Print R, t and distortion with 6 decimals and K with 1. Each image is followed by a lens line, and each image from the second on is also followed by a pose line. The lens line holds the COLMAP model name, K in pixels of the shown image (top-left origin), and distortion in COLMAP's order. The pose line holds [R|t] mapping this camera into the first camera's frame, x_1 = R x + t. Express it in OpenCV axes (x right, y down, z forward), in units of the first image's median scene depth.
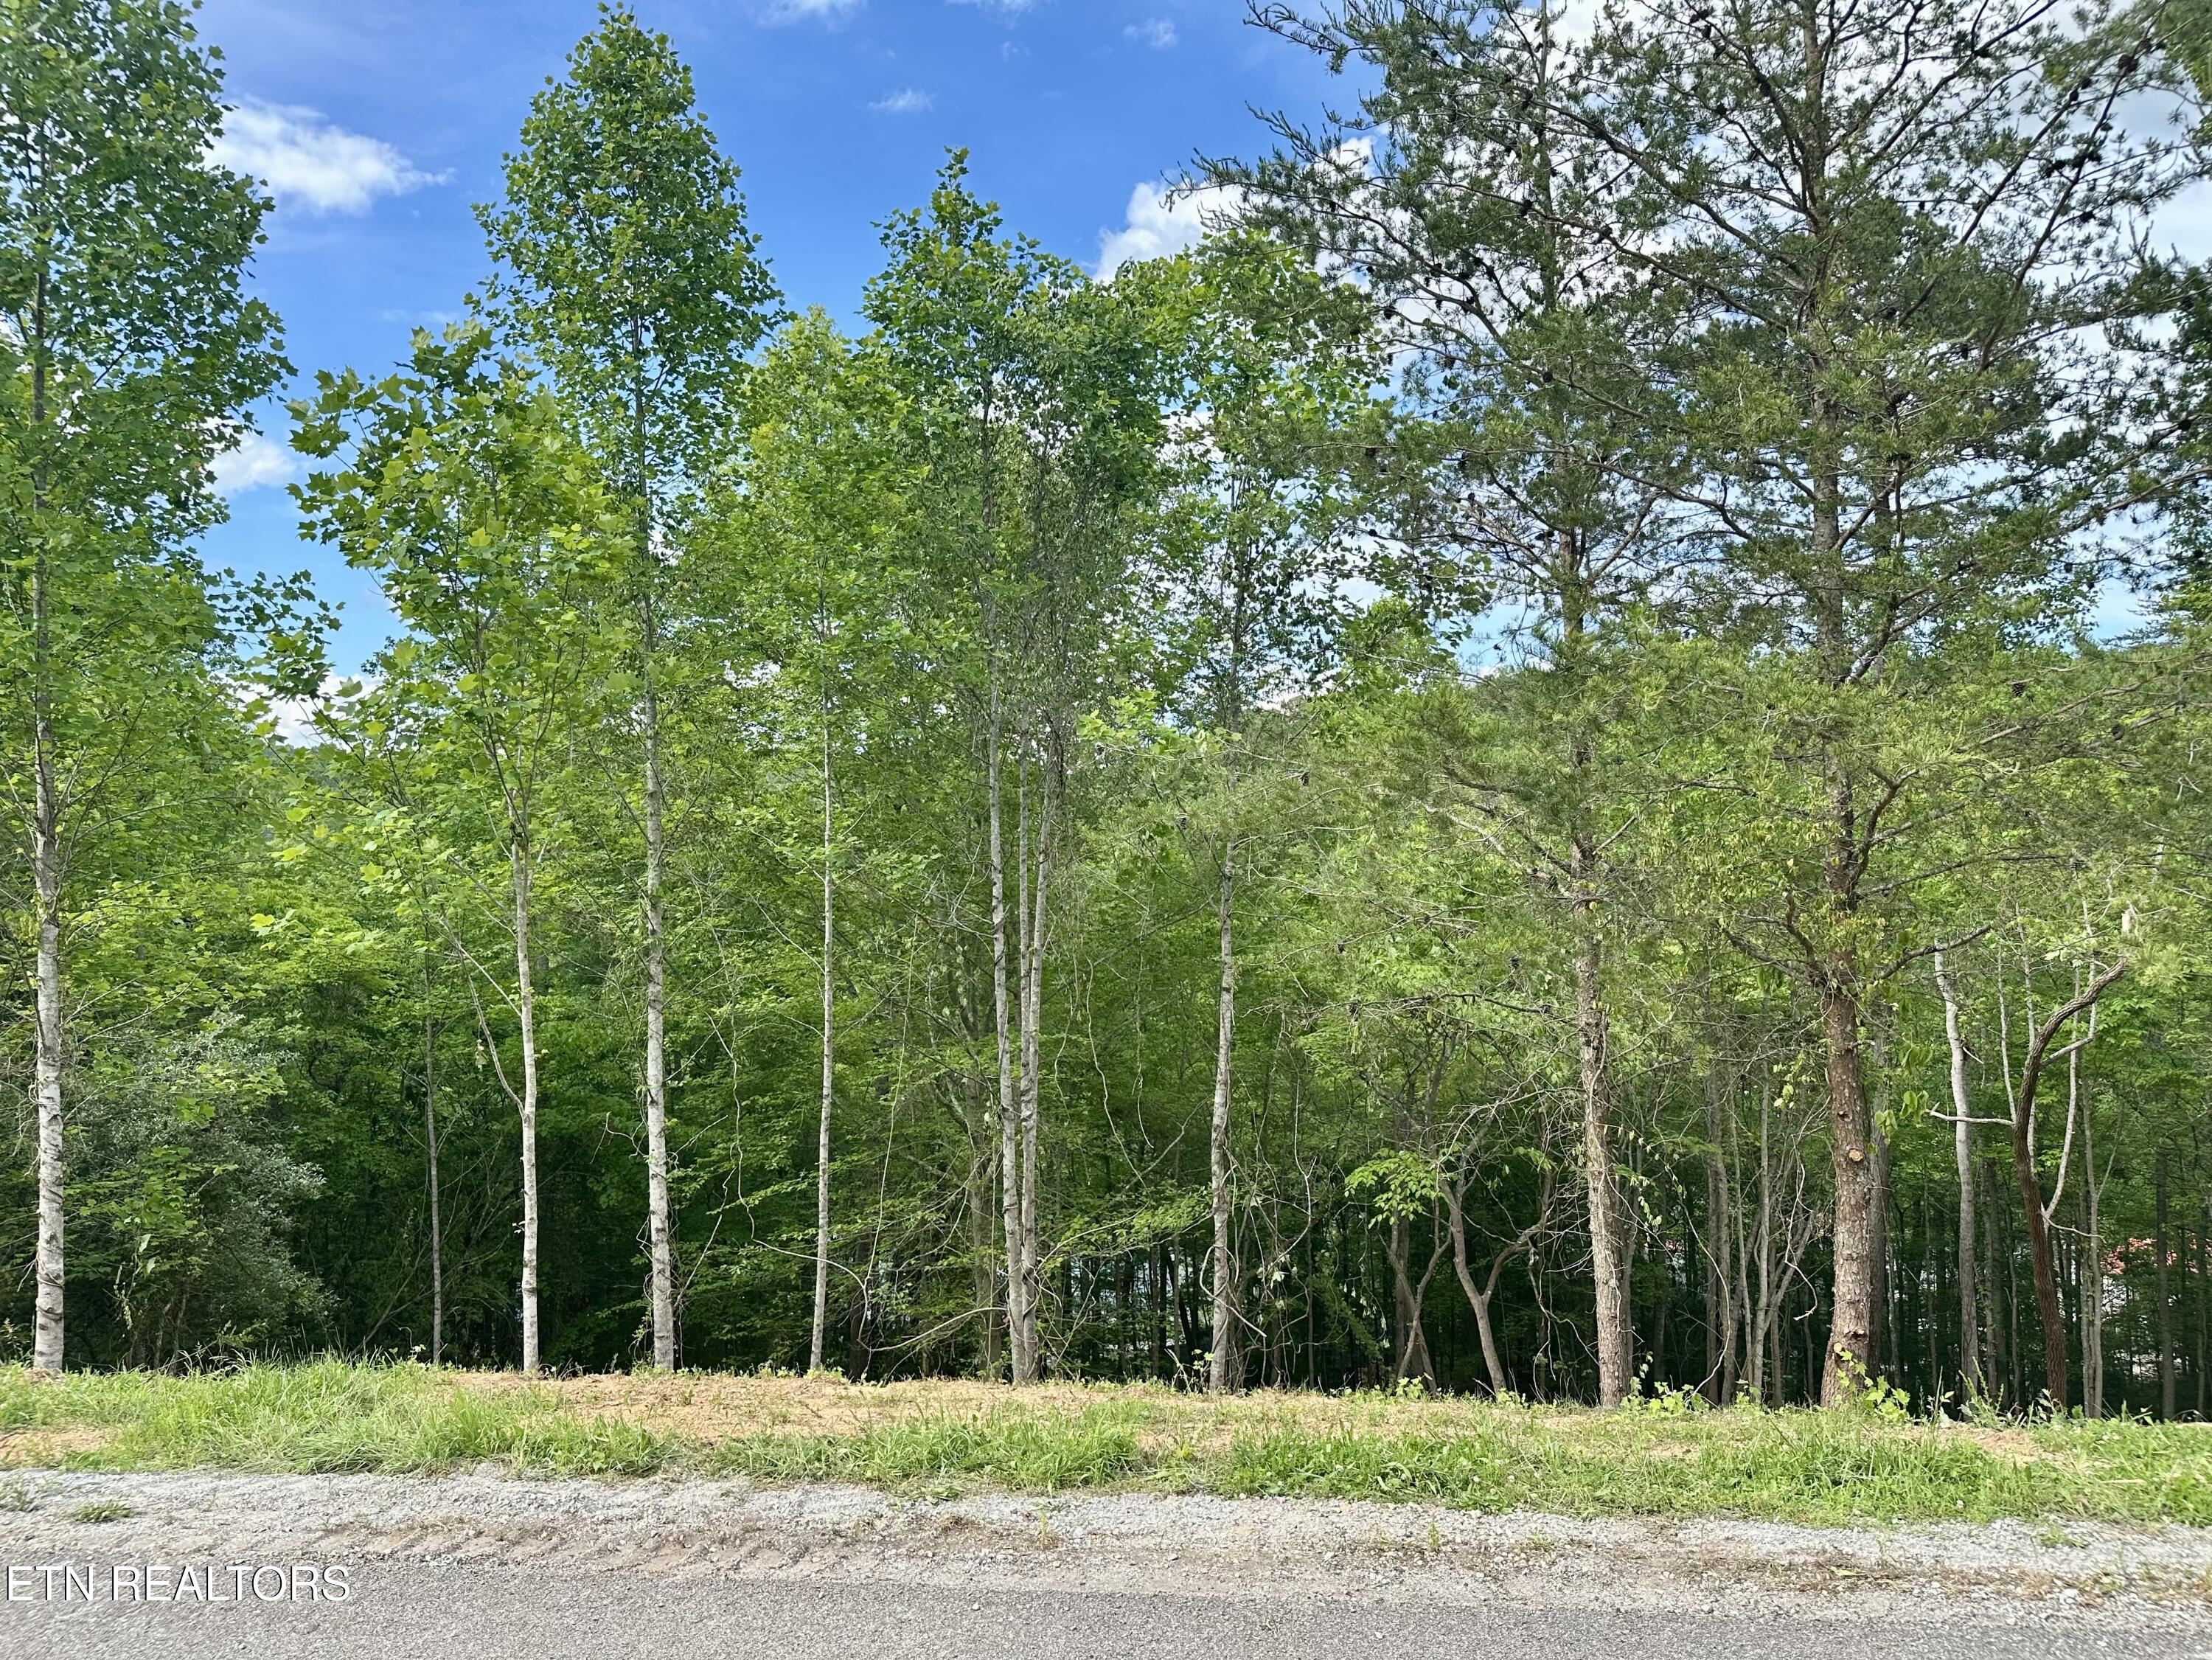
lens RADIAL K [[1547.6, 0, 1114.2], [0, 1547.6, 818.1], [0, 0, 1]] dist [0.061055, -0.082168]
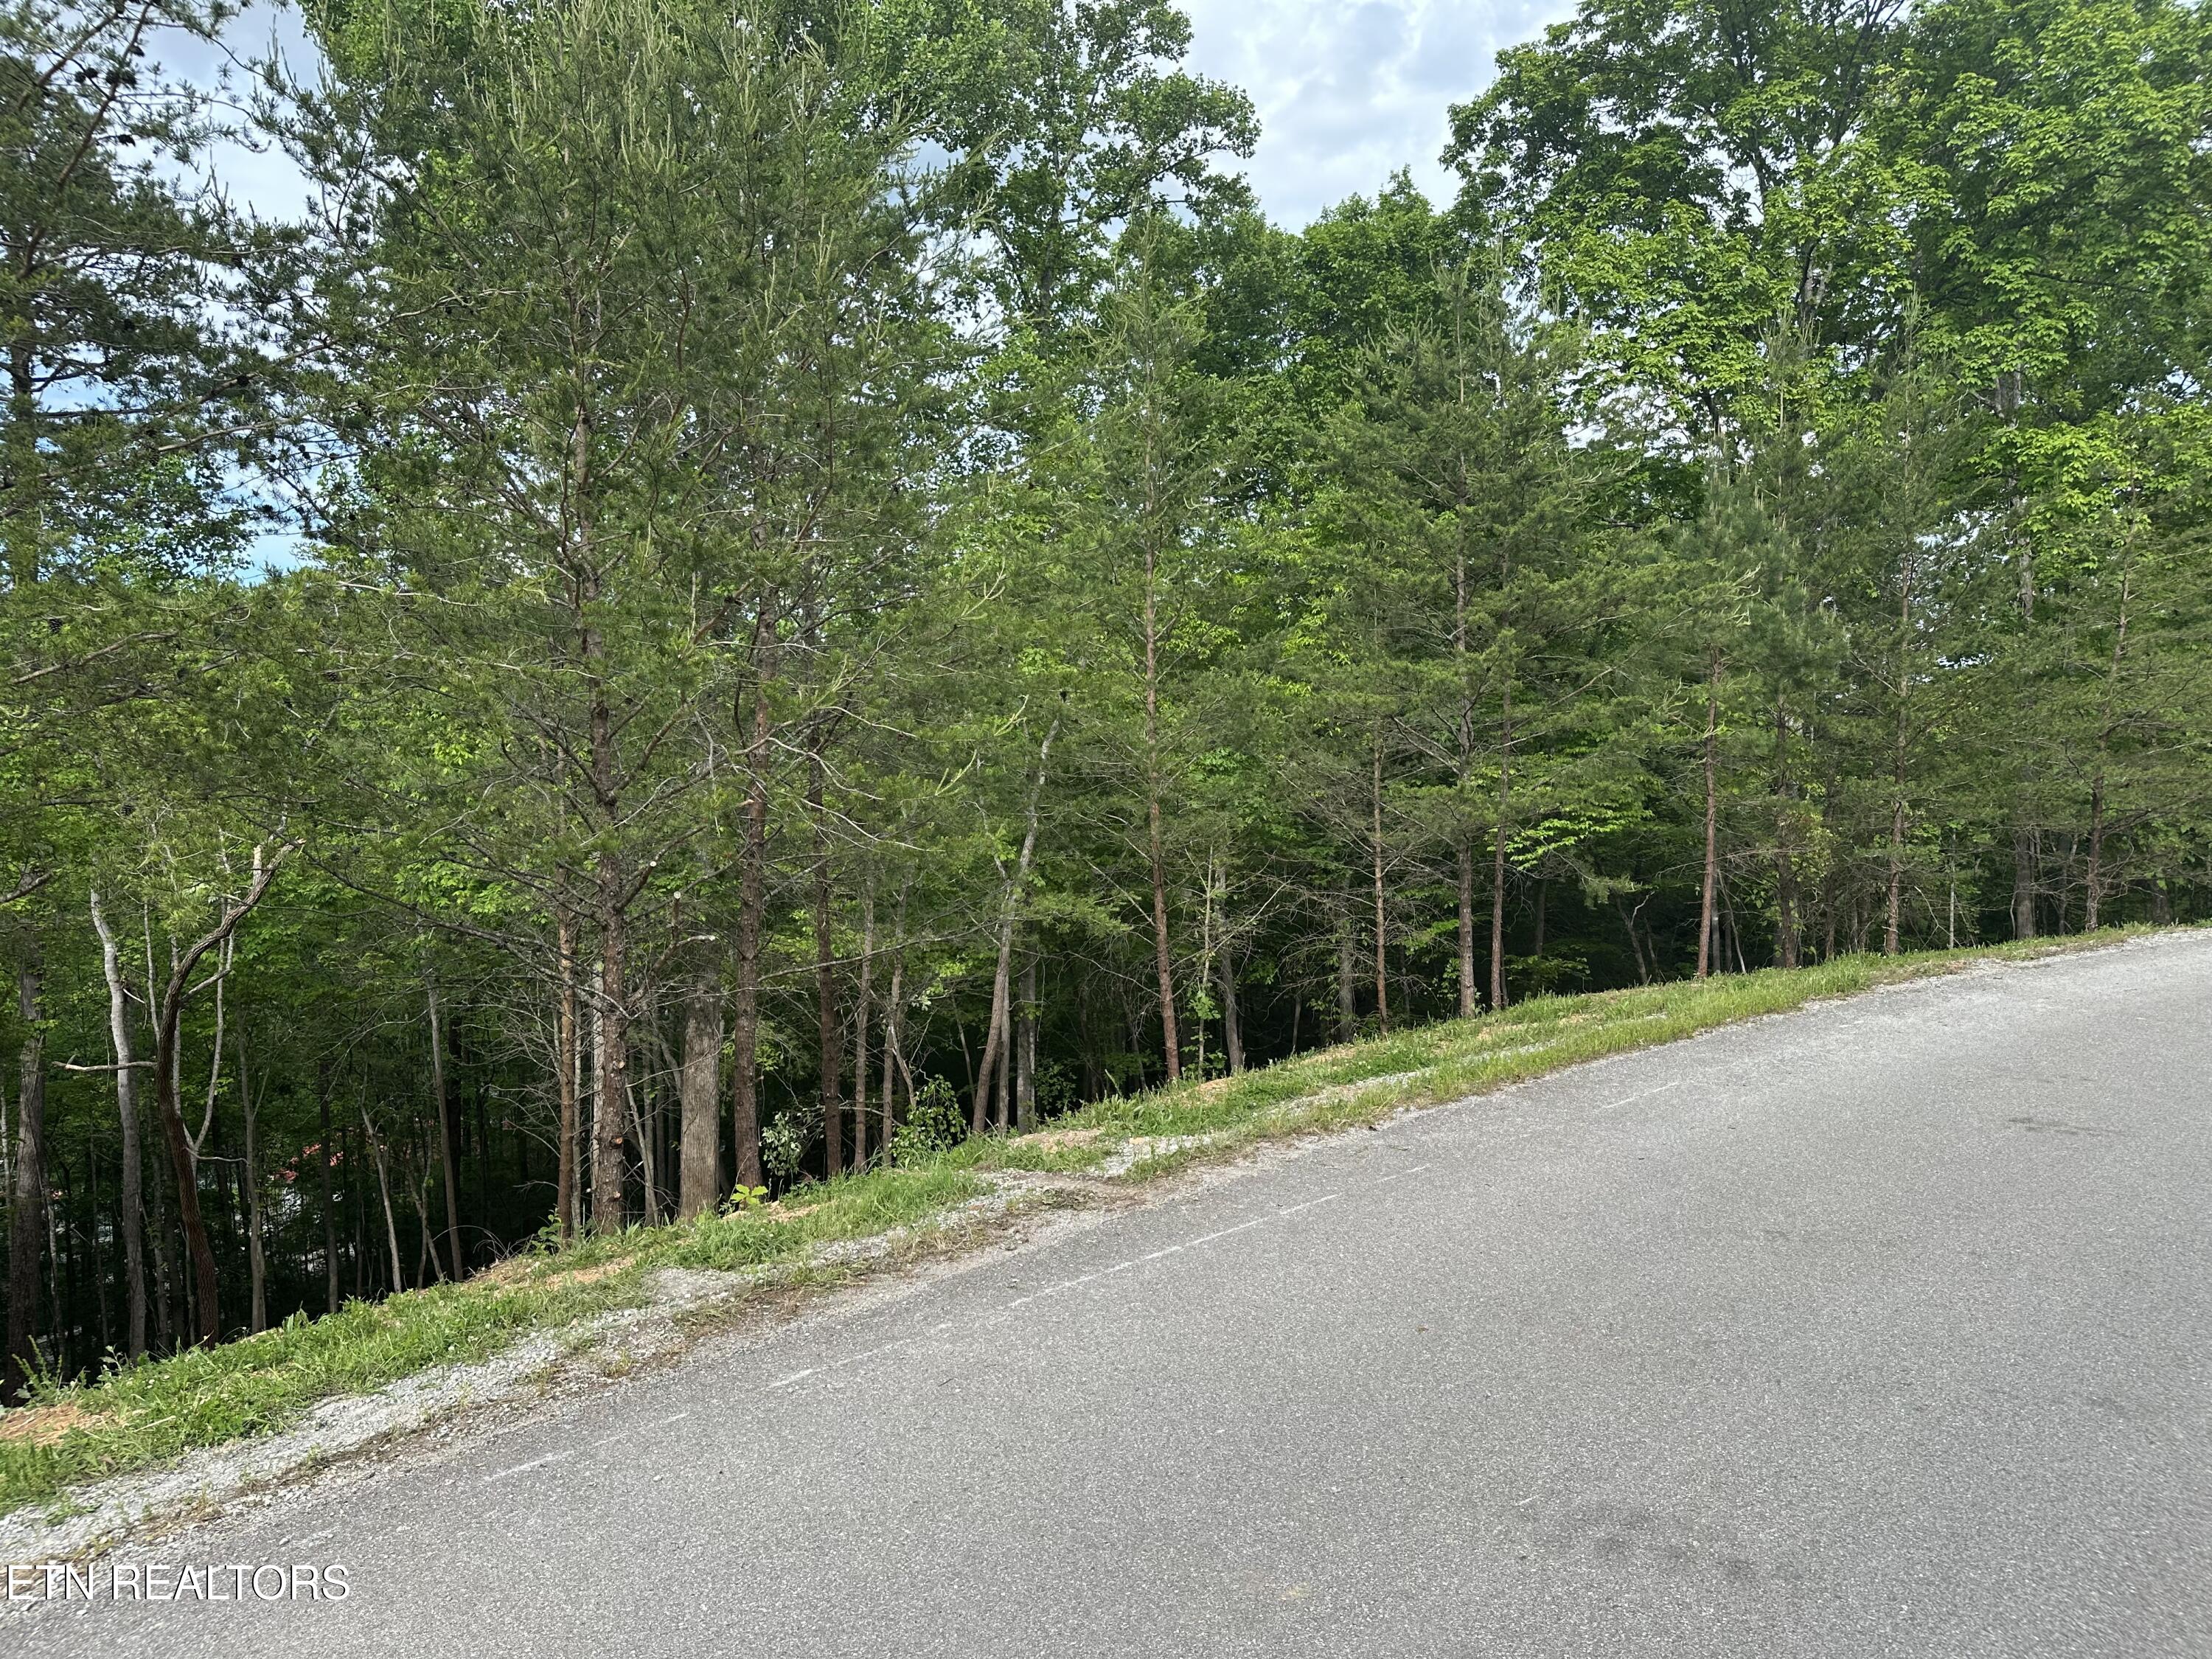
lens RADIAL K [[1547.5, 0, 1123.2], [0, 1547.5, 832.9], [0, 0, 1]] dist [0.061055, -0.082168]
pose [[0.493822, -0.031808, 0.868981, 0.032416], [-0.015134, 0.998865, 0.045162, -0.004347], [-0.869431, -0.035453, 0.492780, -0.010579]]
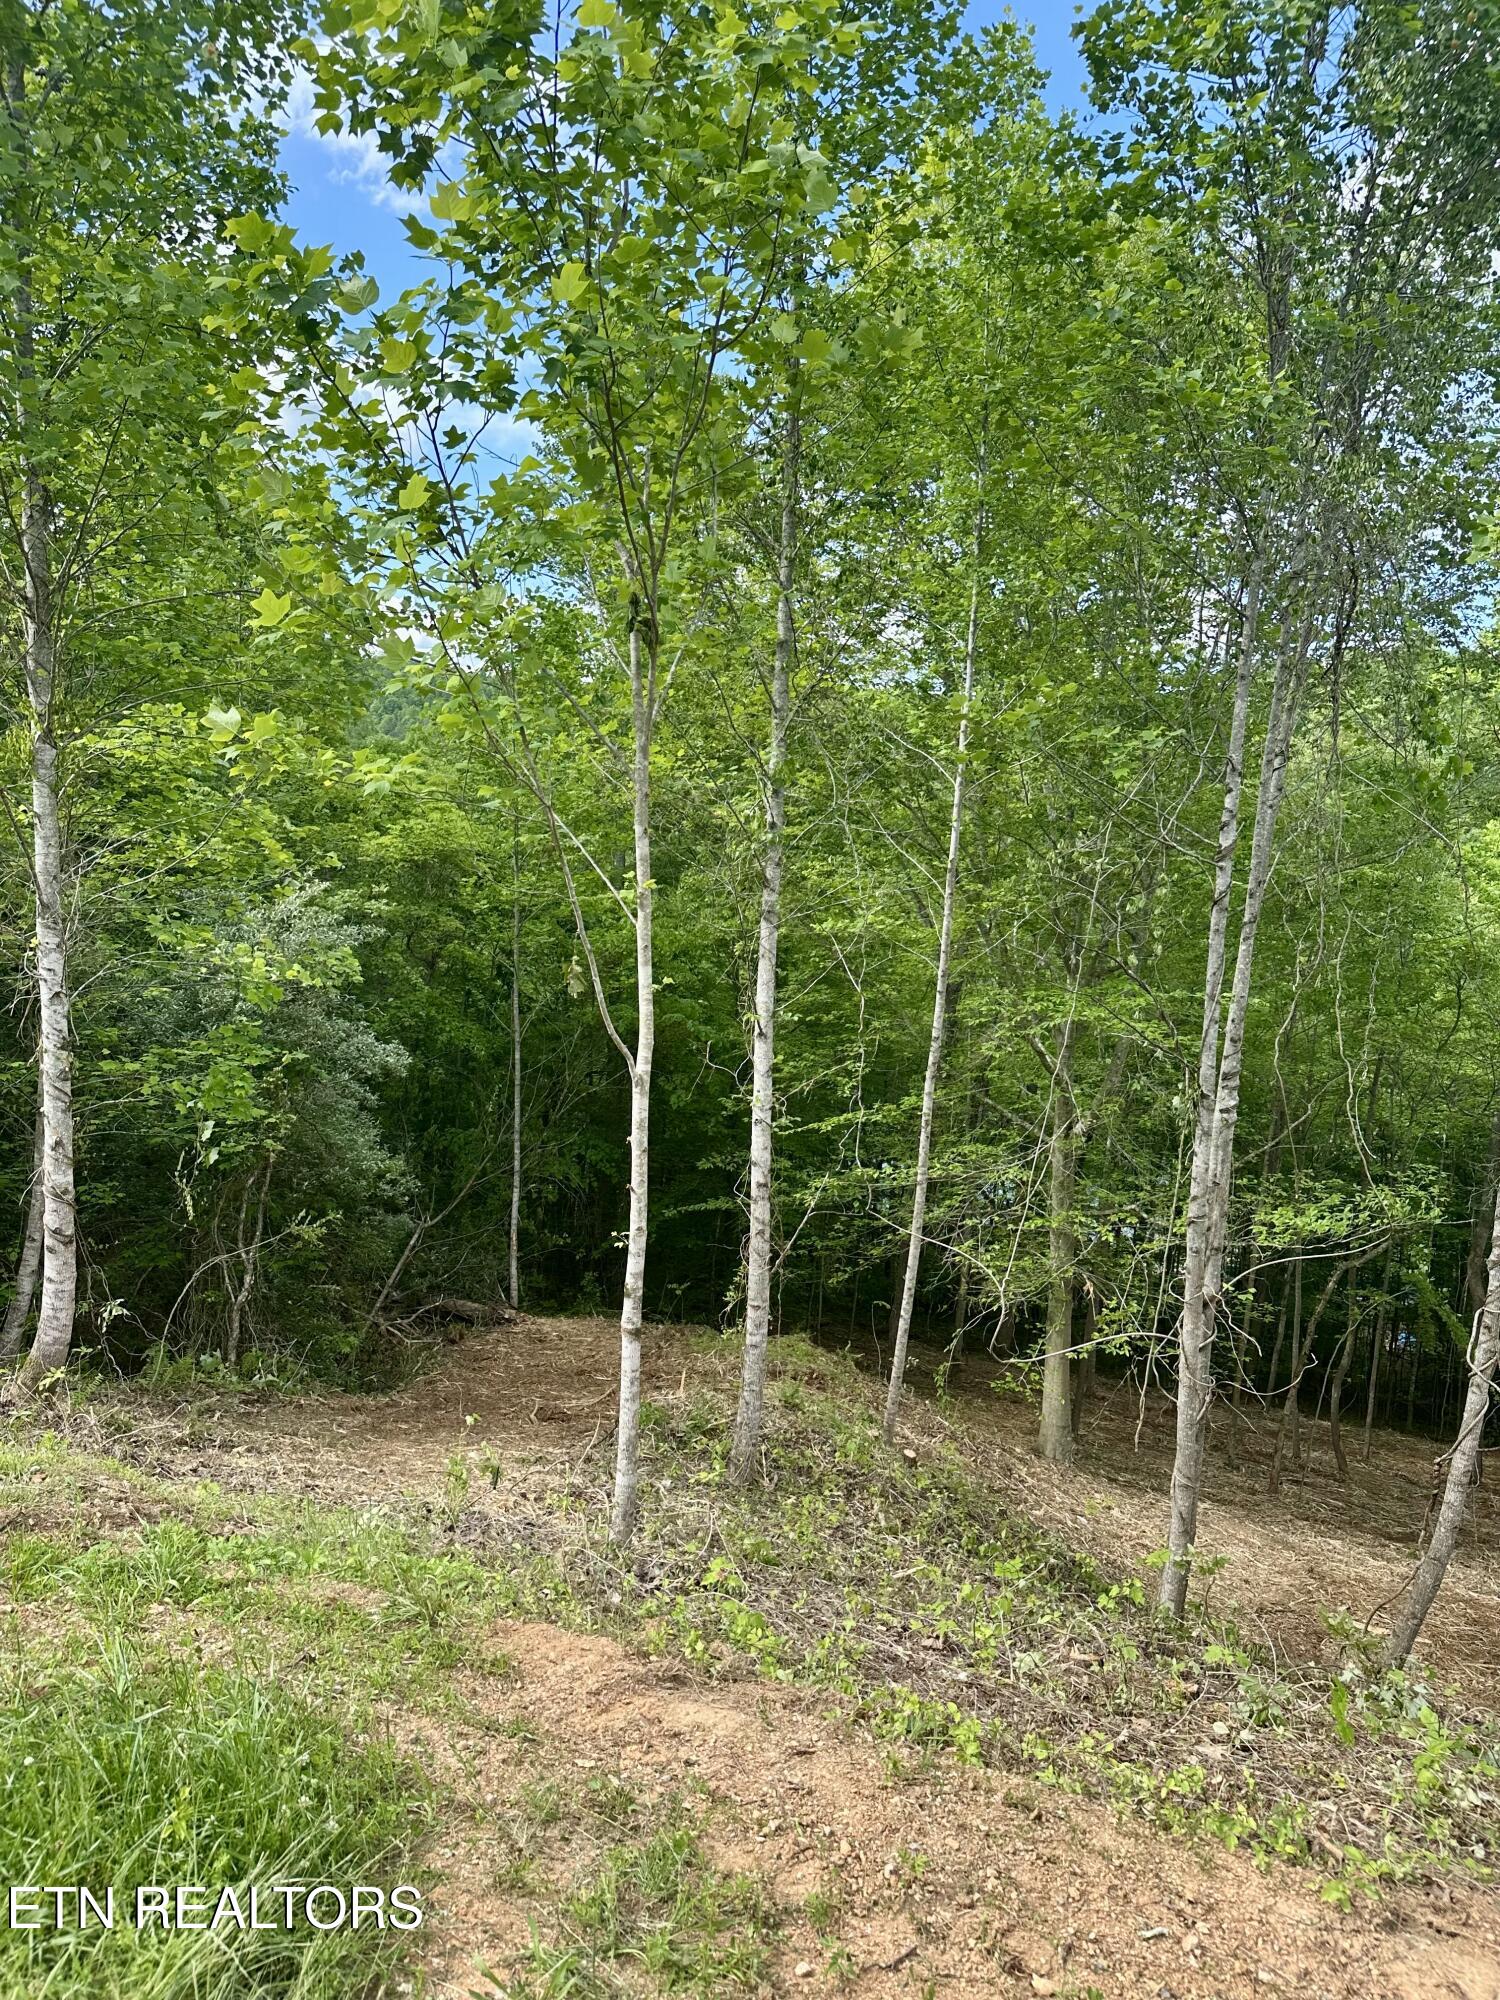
lens RADIAL K [[1399.2, 0, 761.9], [0, 1399.2, 1010.7], [0, 0, 1]] dist [0.061055, -0.082168]
pose [[0.967213, 0.104736, -0.231364, -0.138887], [-0.061857, 0.980720, 0.185369, 0.037174], [0.246318, -0.164980, 0.955044, 0.328161]]
